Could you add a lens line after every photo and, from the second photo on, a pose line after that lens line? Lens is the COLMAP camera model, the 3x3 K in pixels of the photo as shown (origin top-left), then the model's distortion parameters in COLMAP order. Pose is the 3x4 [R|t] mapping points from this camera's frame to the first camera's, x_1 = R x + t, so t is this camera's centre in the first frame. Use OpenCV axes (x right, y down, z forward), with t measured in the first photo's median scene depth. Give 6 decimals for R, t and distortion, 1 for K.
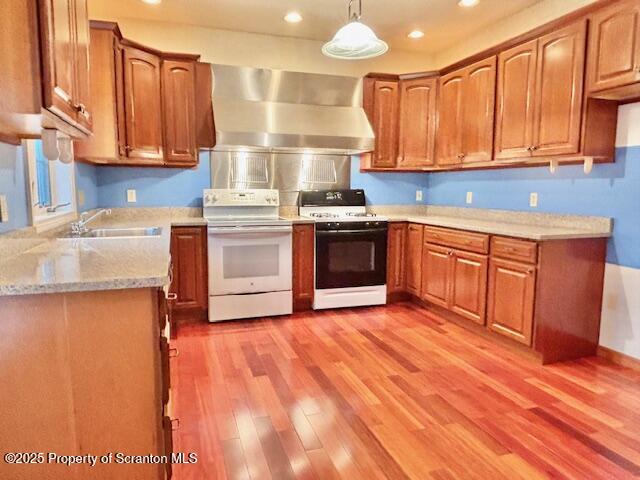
lens RADIAL K [[424.1, 0, 323.1], [0, 424.1, 240.1], [0, 0, 1]] dist [0.056959, -0.083649]
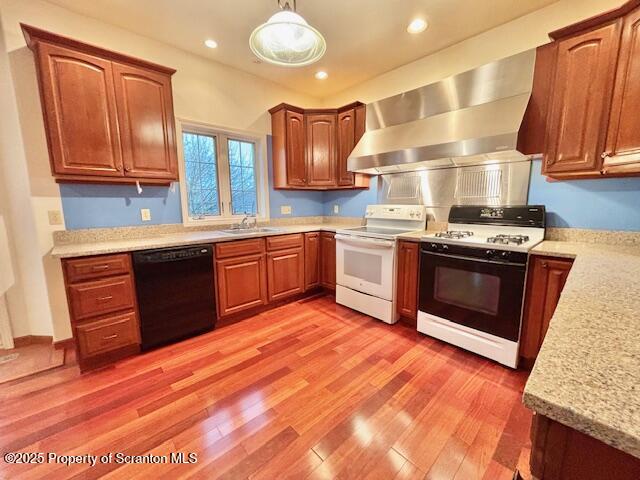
lens RADIAL K [[256.7, 0, 321.1], [0, 256.7, 241.4], [0, 0, 1]] dist [0.000135, -0.000492]
pose [[0.405574, 0.134972, -0.904042, 0.422939], [-0.104041, 0.989427, 0.101044, -0.078538], [0.908122, 0.053076, 0.415329, 0.589294]]
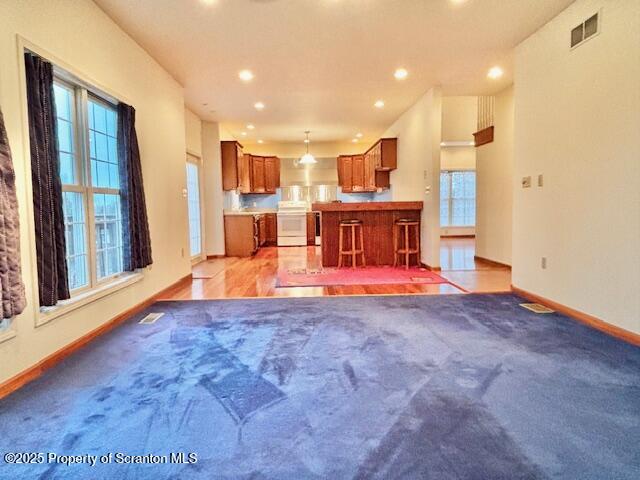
lens RADIAL K [[424.1, 0, 323.1], [0, 424.1, 240.1], [0, 0, 1]] dist [0.056959, -0.083649]
pose [[0.957144, 0.001246, -0.289610, 0.864623], [-0.013052, 0.999160, -0.038836, 0.254797], [0.289318, 0.040952, 0.956357, -1.678934]]
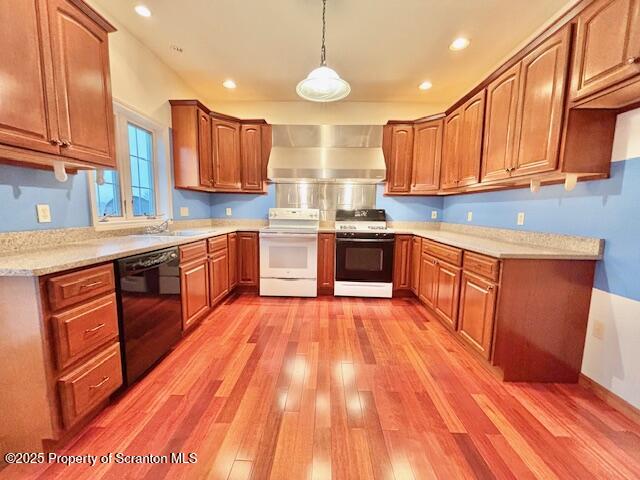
lens RADIAL K [[256.7, 0, 321.1], [0, 256.7, 241.4], [0, 0, 1]] dist [0.000135, -0.000492]
pose [[0.938431, 0.051140, -0.341661, 0.230809], [-0.052688, 0.998600, 0.004755, -0.014255], [0.341426, 0.013539, 0.939811, 0.215087]]
